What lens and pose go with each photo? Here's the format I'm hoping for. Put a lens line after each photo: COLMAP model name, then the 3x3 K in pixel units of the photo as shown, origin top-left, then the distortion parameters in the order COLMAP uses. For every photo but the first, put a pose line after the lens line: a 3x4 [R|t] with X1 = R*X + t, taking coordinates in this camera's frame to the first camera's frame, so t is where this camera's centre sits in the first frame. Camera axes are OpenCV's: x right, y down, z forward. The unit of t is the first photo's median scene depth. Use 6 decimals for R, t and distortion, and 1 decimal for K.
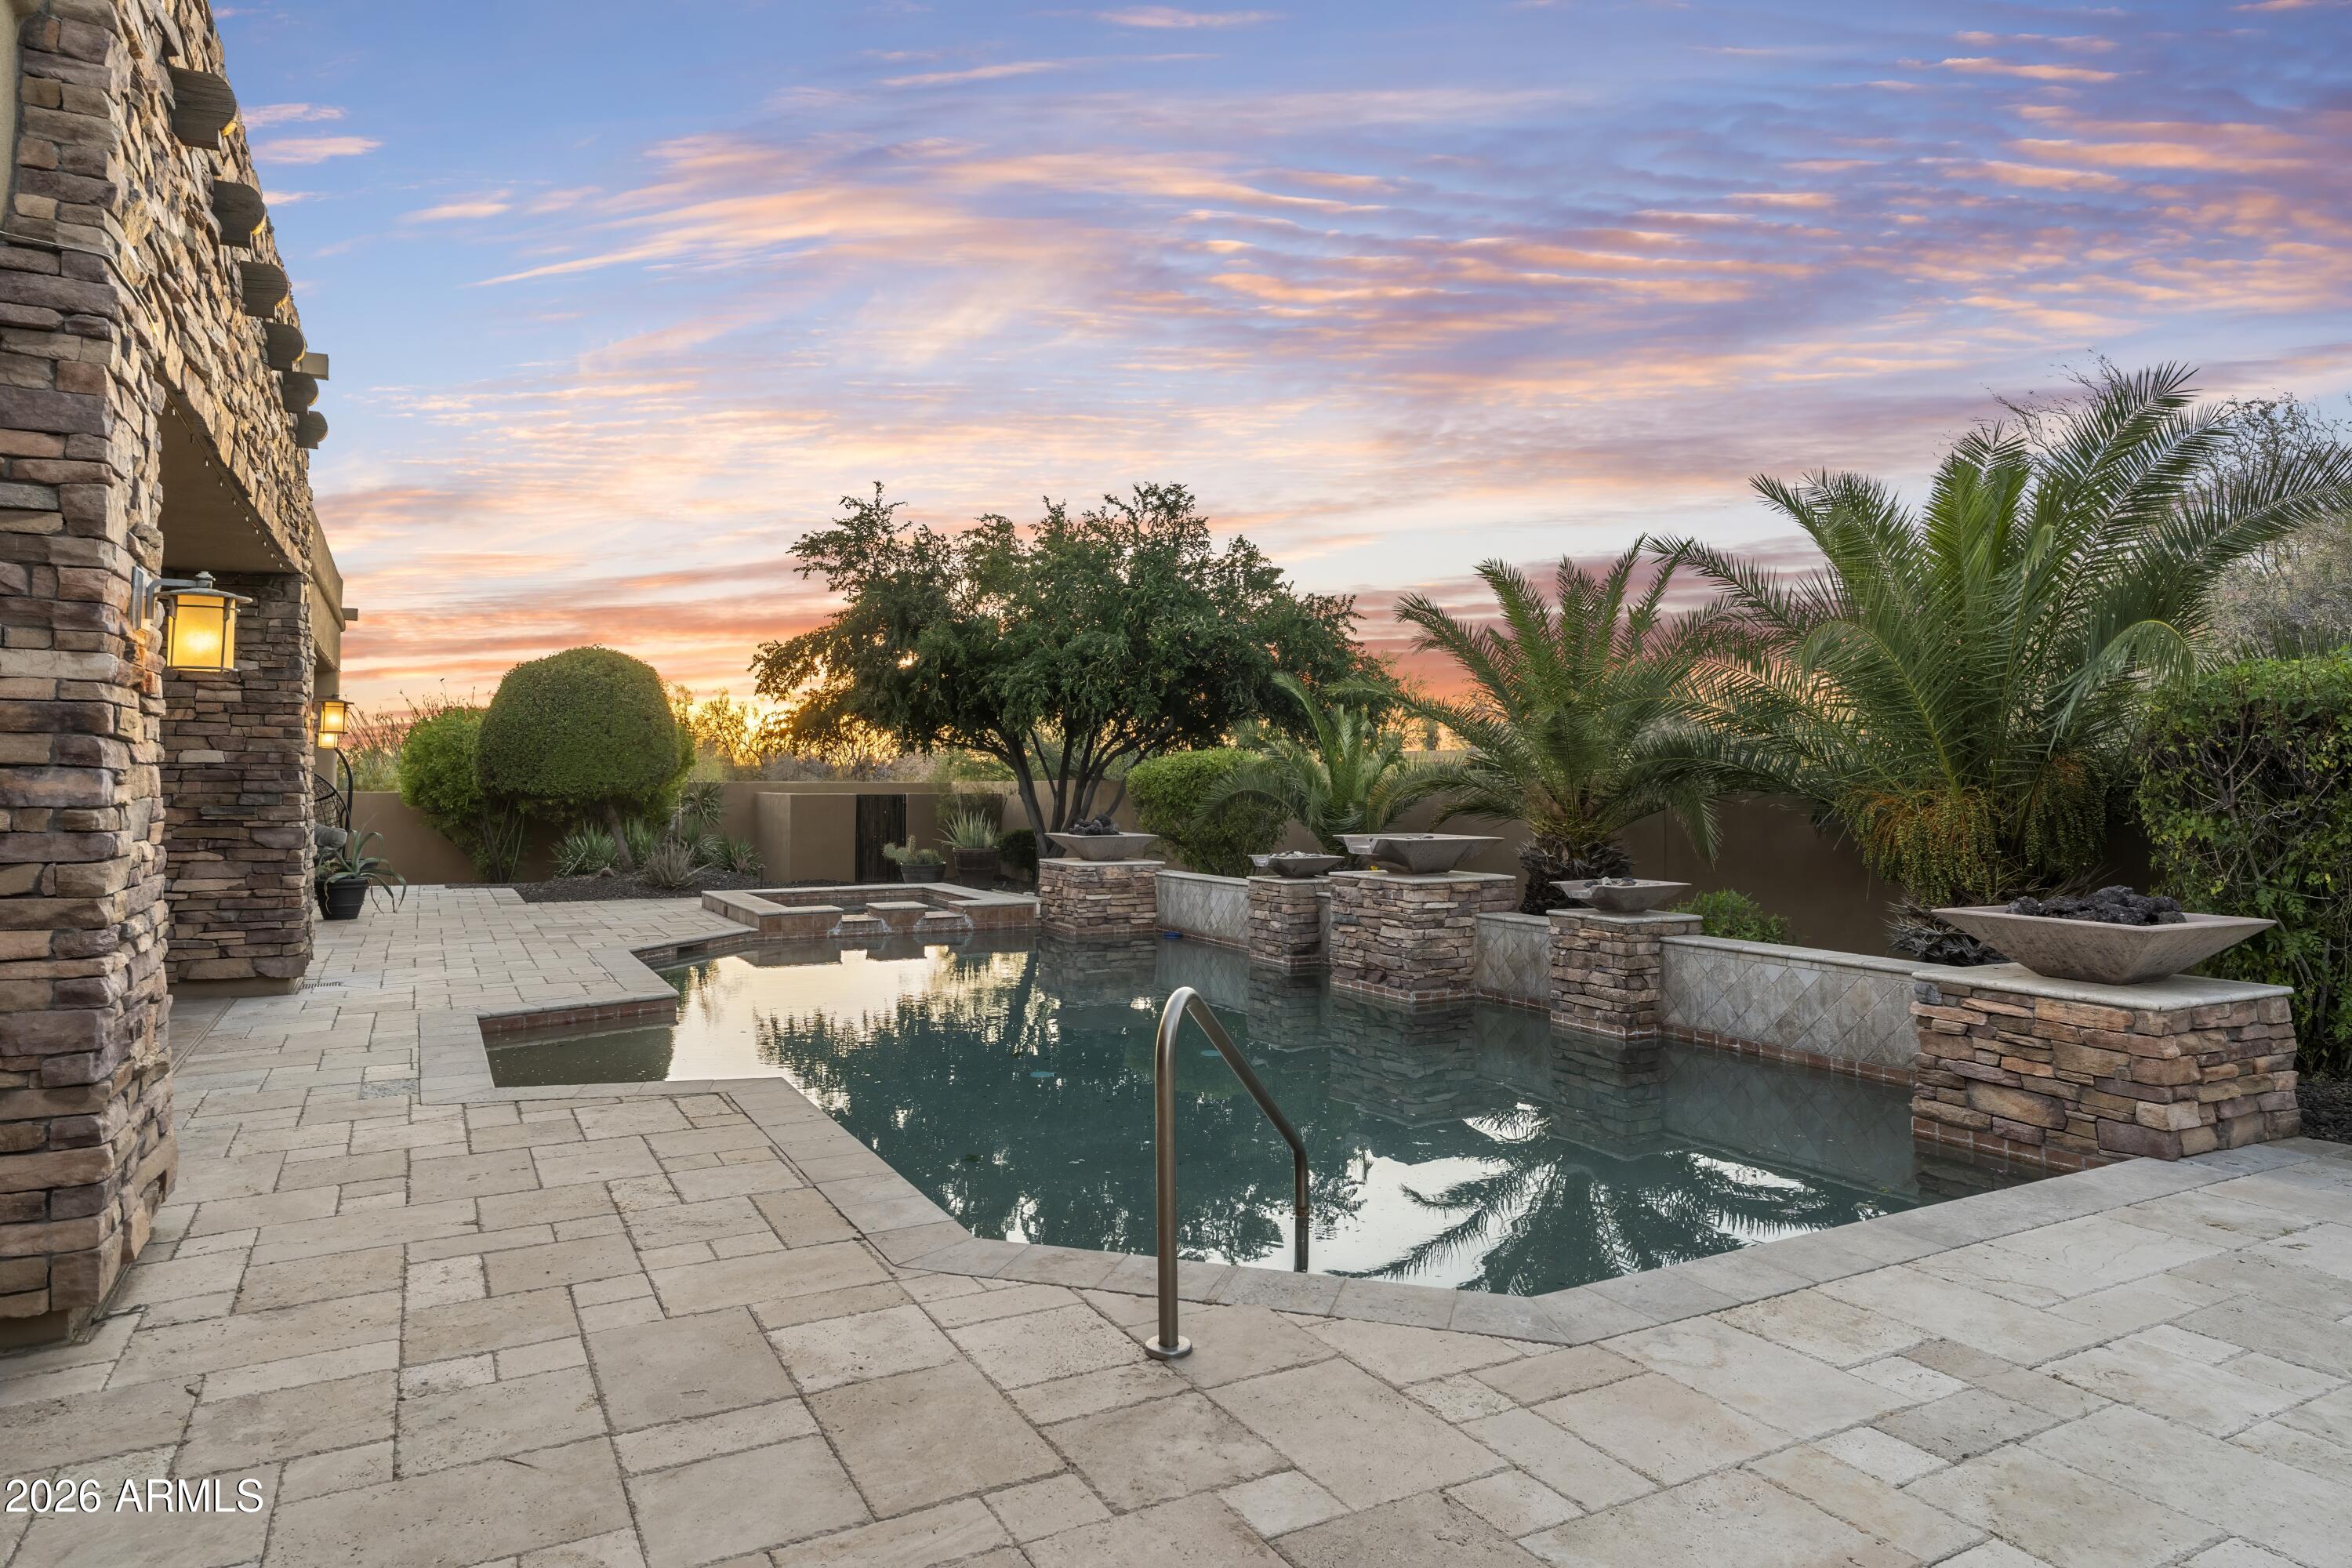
lens RADIAL K [[1394.5, 0, 1153.4], [0, 1394.5, 716.1], [0, 0, 1]] dist [0.006678, 0.000763]
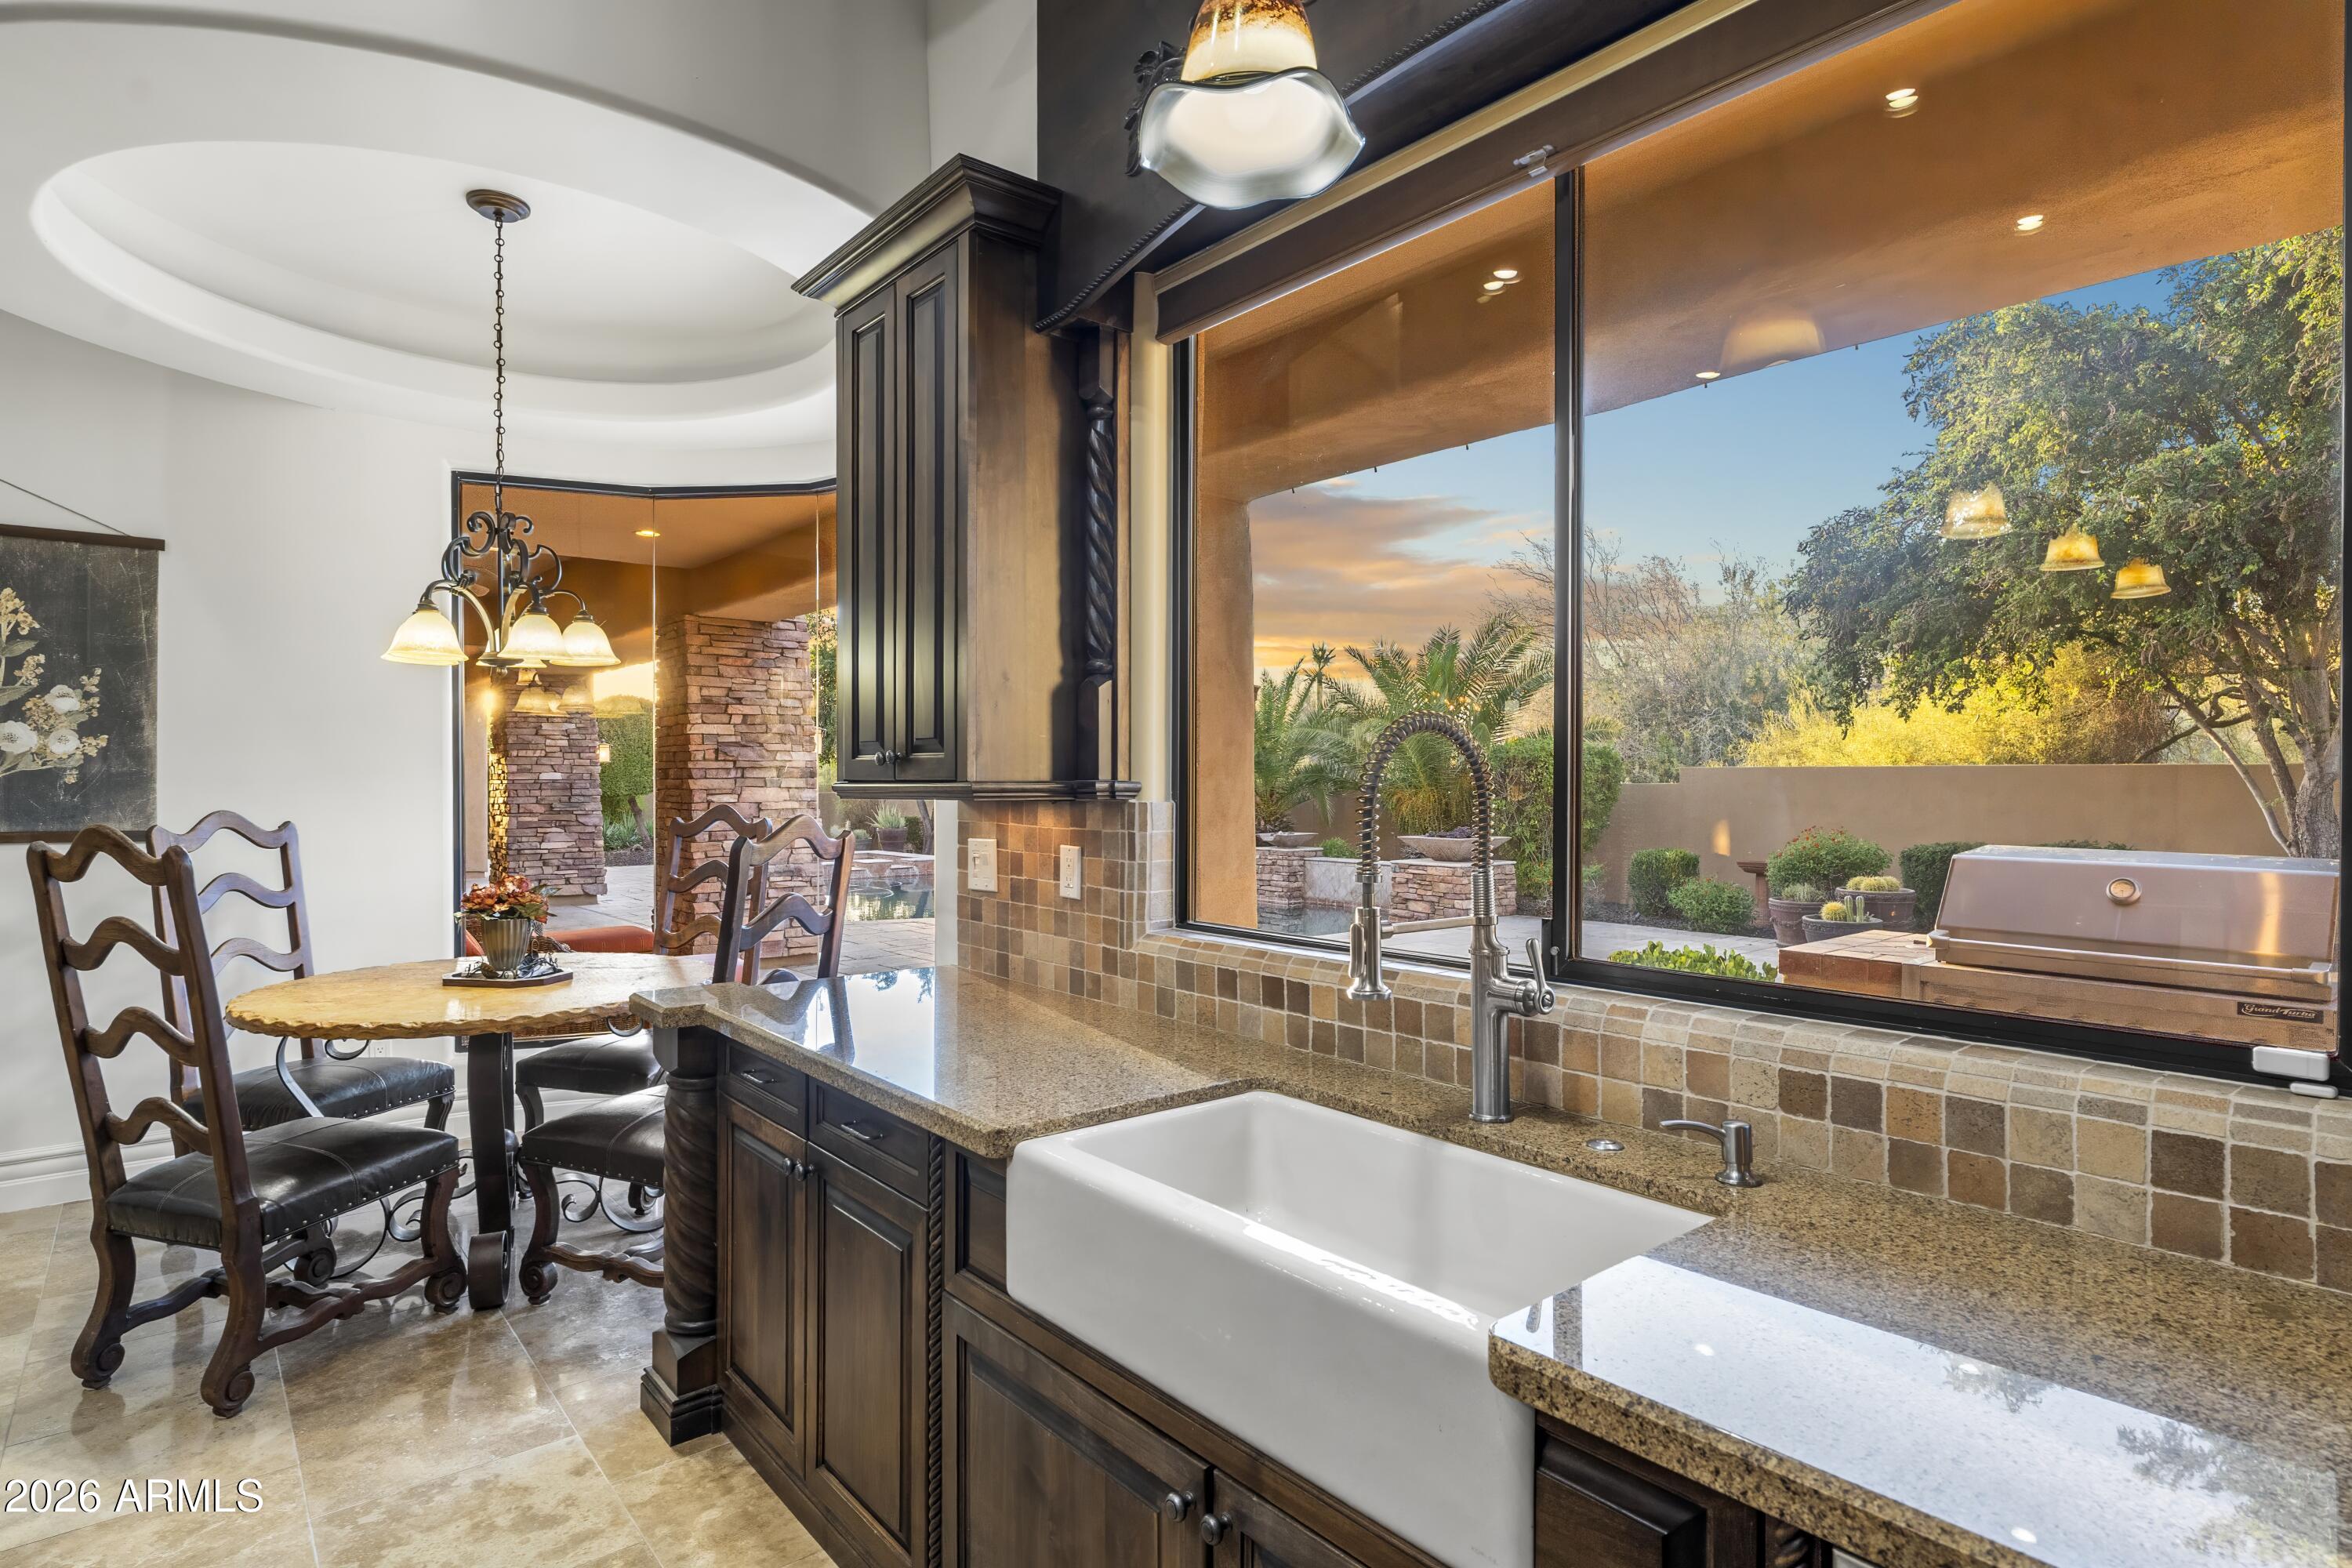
lens RADIAL K [[1219.4, 0, 1174.7], [0, 1219.4, 784.5], [0, 0, 1]] dist [-0.000493, -0.000002]
pose [[0.977558, -0.005035, 0.210608, -0.224259], [-0.005797, 0.998693, 0.050782, -0.048493], [-0.210588, -0.050864, 0.976251, -0.776848]]
